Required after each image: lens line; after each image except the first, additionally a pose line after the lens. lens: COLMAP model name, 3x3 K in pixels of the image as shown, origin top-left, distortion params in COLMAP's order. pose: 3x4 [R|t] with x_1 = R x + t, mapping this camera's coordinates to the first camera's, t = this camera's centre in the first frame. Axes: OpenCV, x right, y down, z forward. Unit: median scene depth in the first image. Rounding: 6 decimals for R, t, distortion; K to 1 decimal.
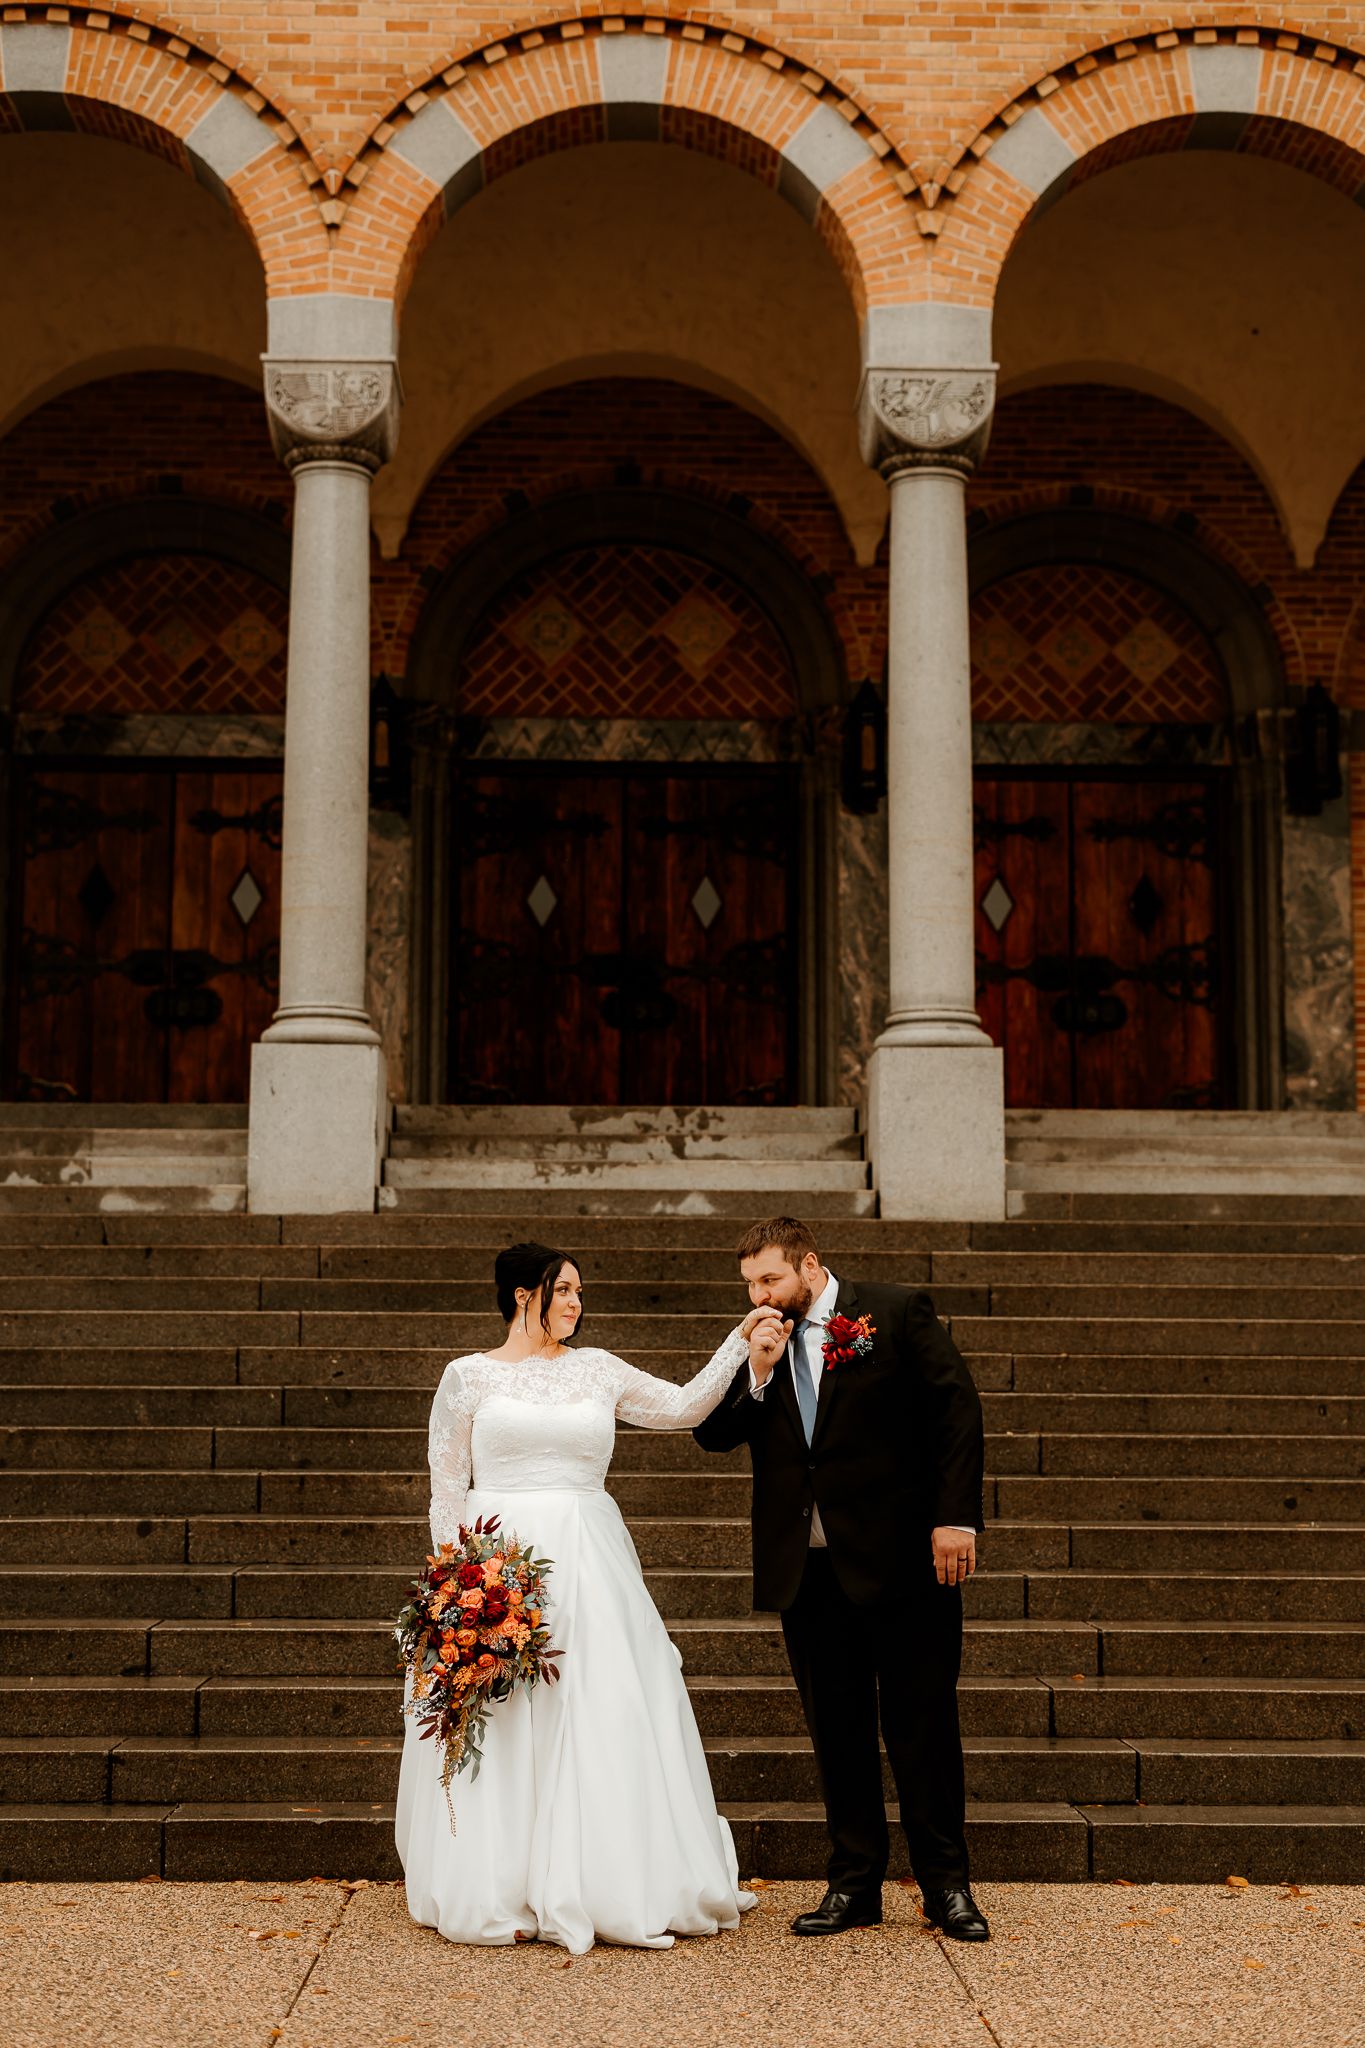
lens RADIAL K [[3180.0, 0, 682.5], [0, 3180.0, 1024.0], [0, 0, 1]] dist [0.028854, -0.012452]
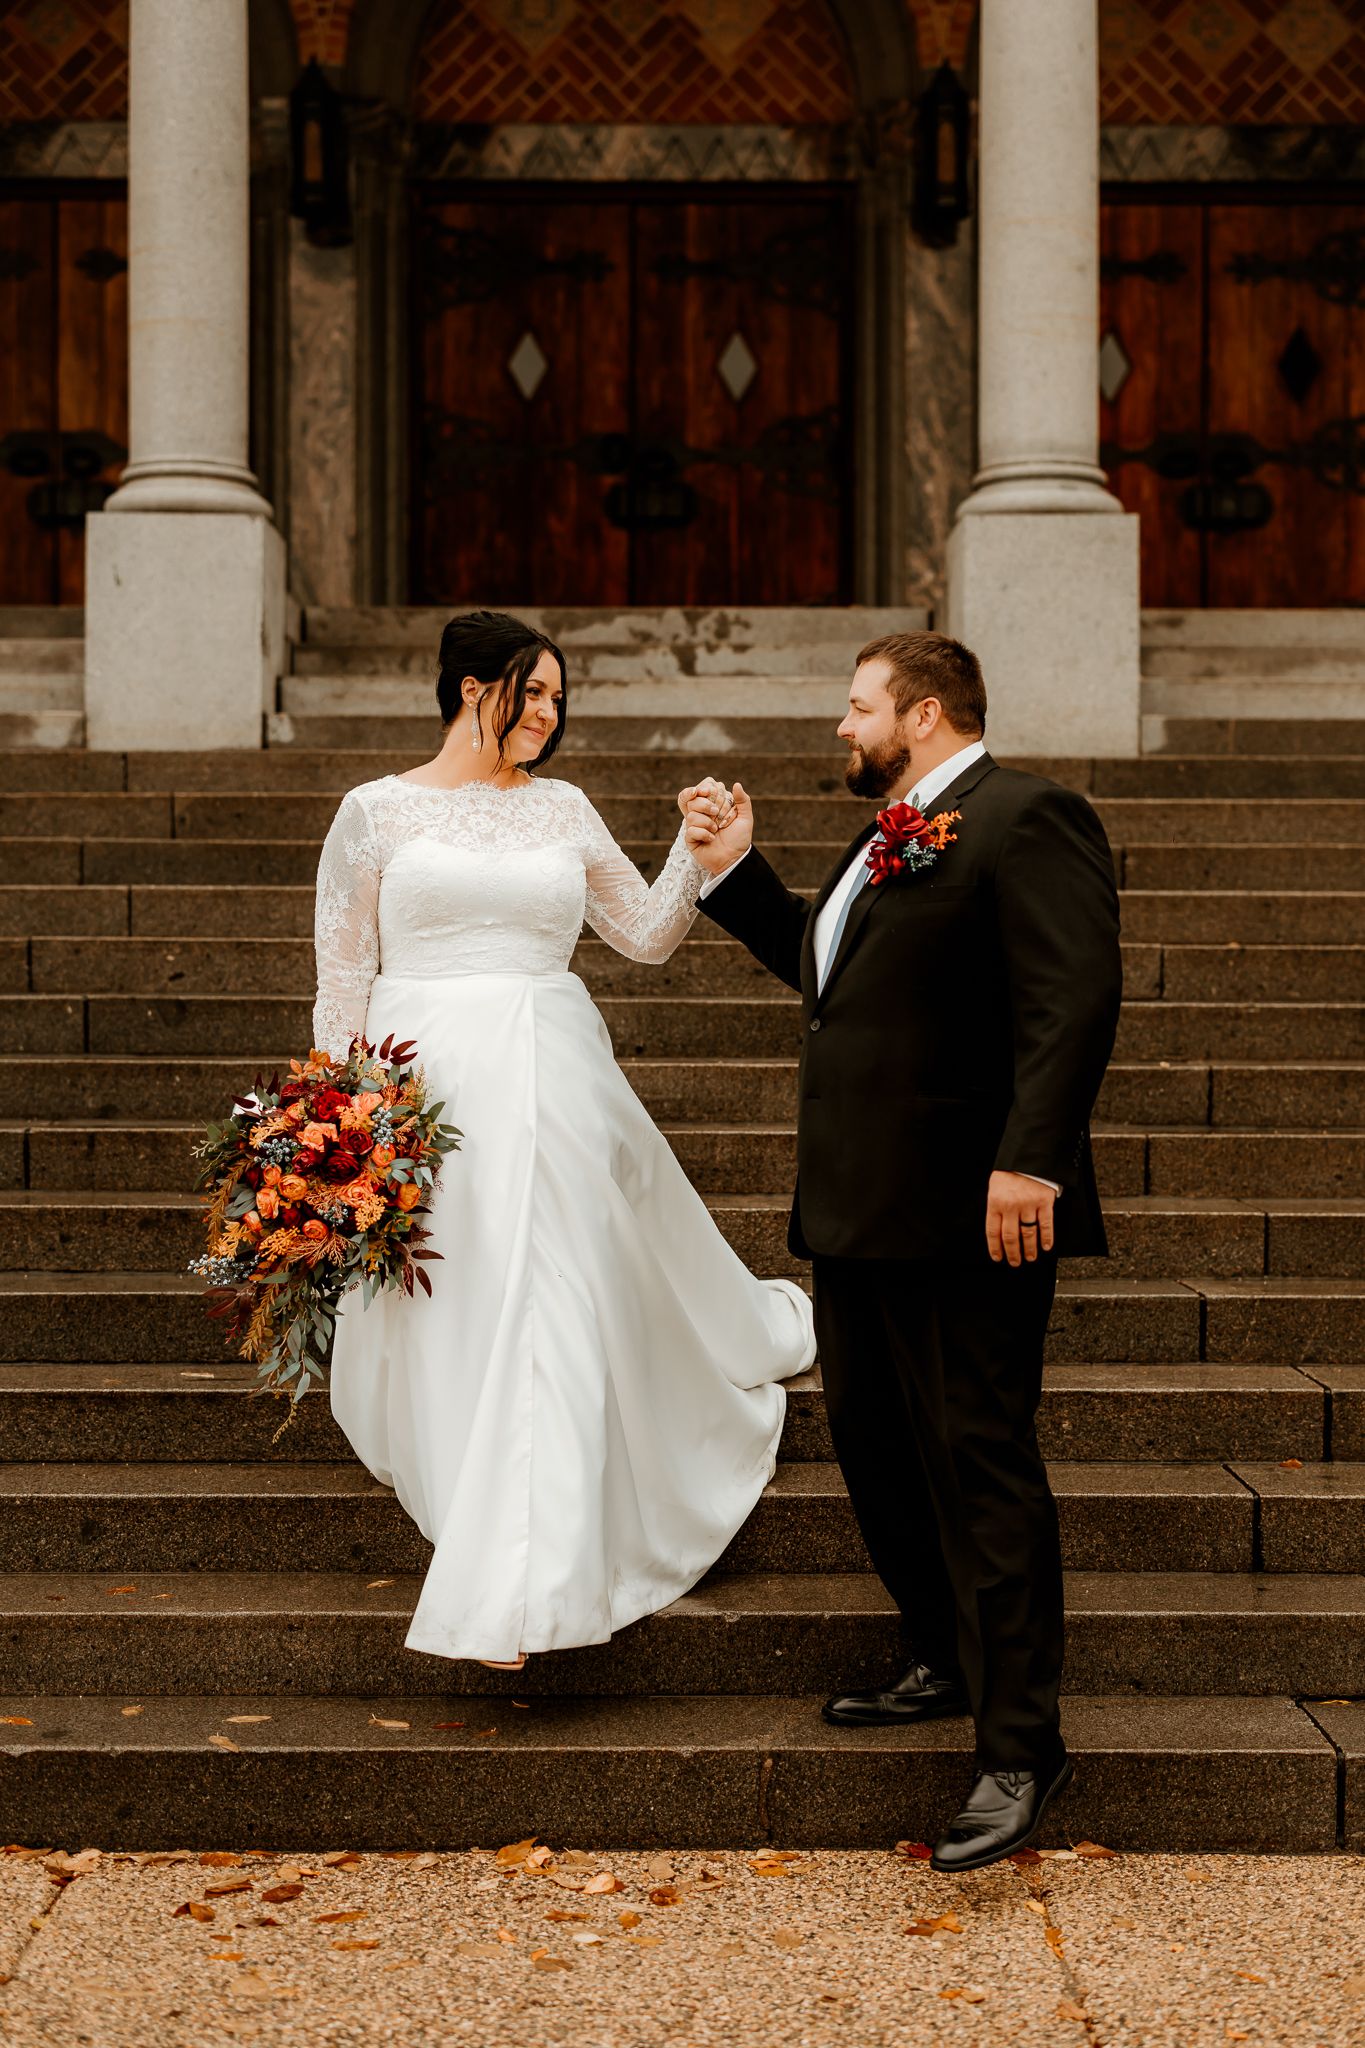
lens RADIAL K [[3180.0, 0, 682.5], [0, 3180.0, 1024.0], [0, 0, 1]] dist [0.028854, -0.012452]
pose [[0.999811, -0.002031, -0.019309, 0.011615], [0.004558, 0.991276, 0.131725, 0.025046], [0.018873, -0.131788, 0.991098, 0.264583]]
